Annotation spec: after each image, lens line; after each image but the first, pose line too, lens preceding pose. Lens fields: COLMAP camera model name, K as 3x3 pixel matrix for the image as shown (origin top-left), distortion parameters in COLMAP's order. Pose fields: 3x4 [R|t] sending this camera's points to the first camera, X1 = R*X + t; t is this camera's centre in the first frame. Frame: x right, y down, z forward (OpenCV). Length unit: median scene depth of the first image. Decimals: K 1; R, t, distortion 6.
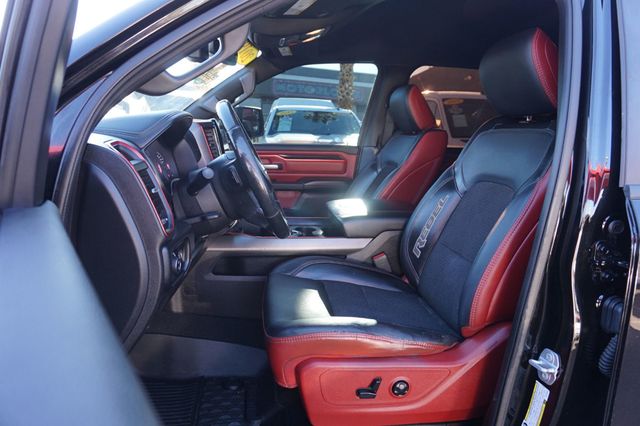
lens RADIAL K [[438.2, 0, 320.0], [0, 438.2, 213.0], [0, 0, 1]] dist [-0.022229, 0.007838]
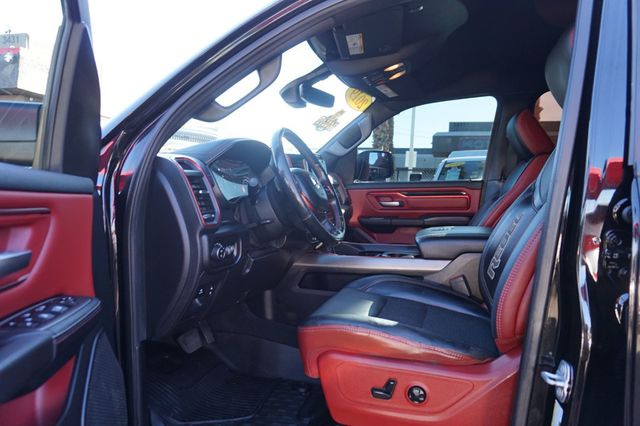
lens RADIAL K [[438.2, 0, 320.0], [0, 438.2, 213.0], [0, 0, 1]] dist [-0.022229, 0.007838]
pose [[0.904765, -0.018718, -0.425501, 0.399616], [-0.041093, 0.990536, -0.130953, 0.135847], [0.423925, 0.135967, 0.895433, -0.010344]]
